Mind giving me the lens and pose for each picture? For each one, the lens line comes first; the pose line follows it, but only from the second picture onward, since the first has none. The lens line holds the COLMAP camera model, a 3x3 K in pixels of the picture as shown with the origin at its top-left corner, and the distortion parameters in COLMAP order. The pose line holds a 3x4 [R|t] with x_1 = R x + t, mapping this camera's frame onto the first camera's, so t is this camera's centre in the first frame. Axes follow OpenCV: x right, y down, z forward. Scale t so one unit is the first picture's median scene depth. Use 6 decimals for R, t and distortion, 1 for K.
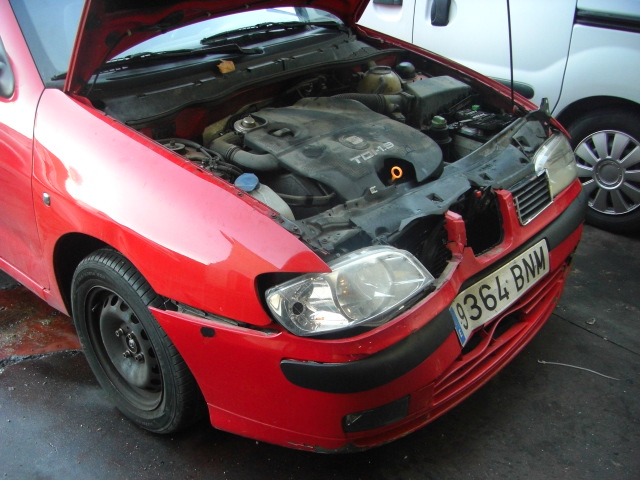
lens RADIAL K [[726.7, 0, 296.5], [0, 726.7, 294.2], [0, 0, 1]] dist [-0.181155, 0.117421]
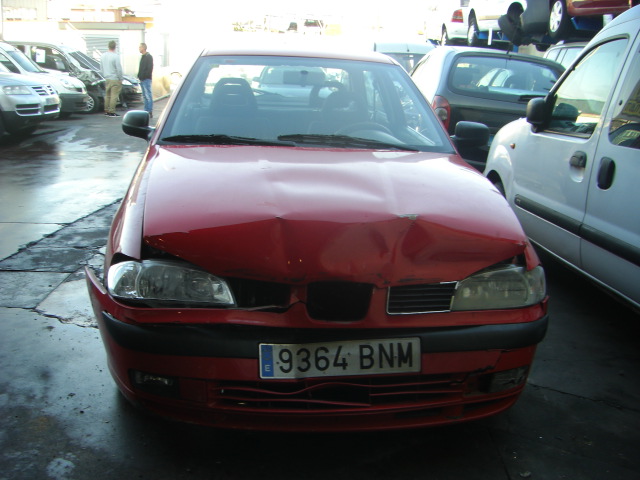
lens RADIAL K [[726.7, 0, 296.5], [0, 726.7, 294.2], [0, 0, 1]] dist [-0.181155, 0.117421]
pose [[0.735928, 0.246741, -0.630499, 0.909128], [-0.390891, 0.915194, -0.098100, 0.038720], [0.552824, 0.318651, 0.769966, 0.069112]]
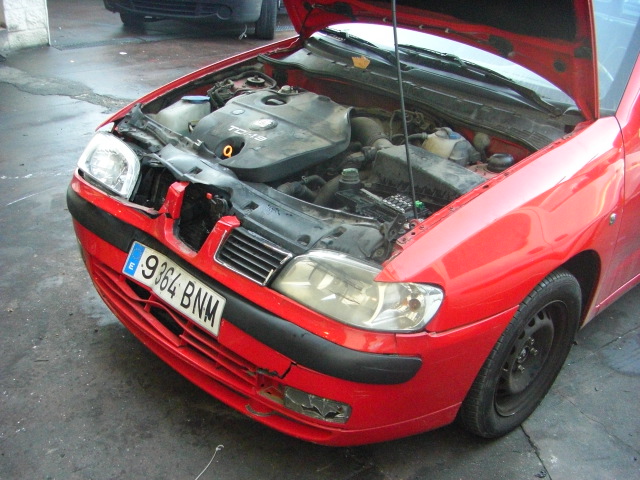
lens RADIAL K [[726.7, 0, 296.5], [0, 726.7, 294.2], [0, 0, 1]] dist [-0.181155, 0.117421]
pose [[-0.087756, 0.501380, -0.860766, 1.155089], [-0.565235, 0.686459, 0.457475, -0.563735], [0.820249, 0.526681, 0.223157, 0.910636]]
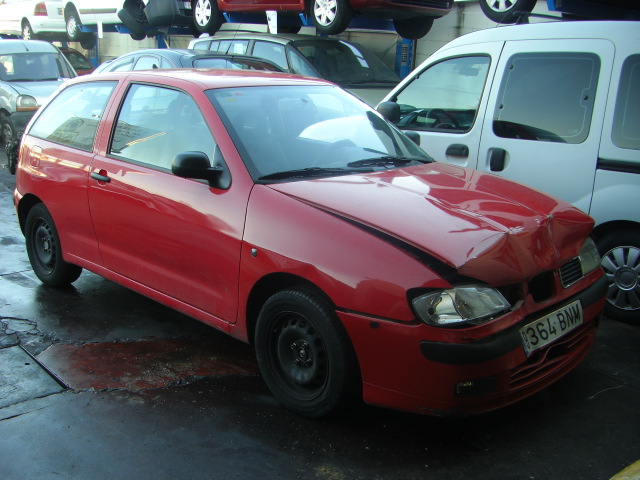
lens RADIAL K [[726.7, 0, 296.5], [0, 726.7, 294.2], [0, 0, 1]] dist [-0.181155, 0.117421]
pose [[0.998112, 0.042720, -0.044132, -0.179354], [-0.051425, 0.974118, -0.220113, 0.276740], [0.033587, 0.221967, 0.974476, -0.472376]]
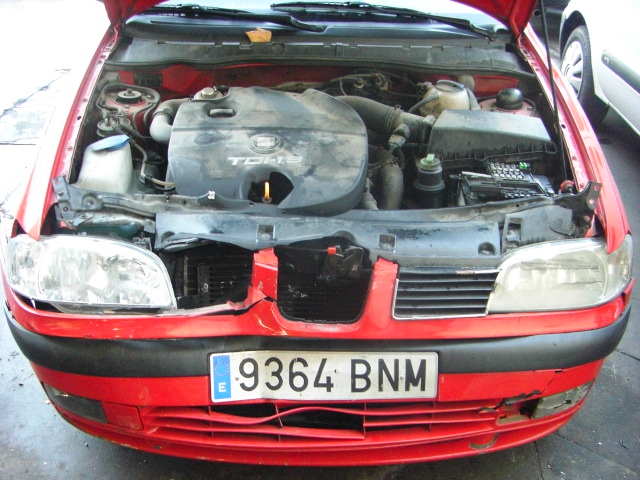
lens RADIAL K [[726.7, 0, 296.5], [0, 726.7, 294.2], [0, 0, 1]] dist [-0.181155, 0.117421]
pose [[0.674244, 0.432009, -0.598969, 0.698409], [-0.399544, 0.895490, 0.196119, -0.229616], [0.621096, 0.107082, 0.776385, 0.349270]]
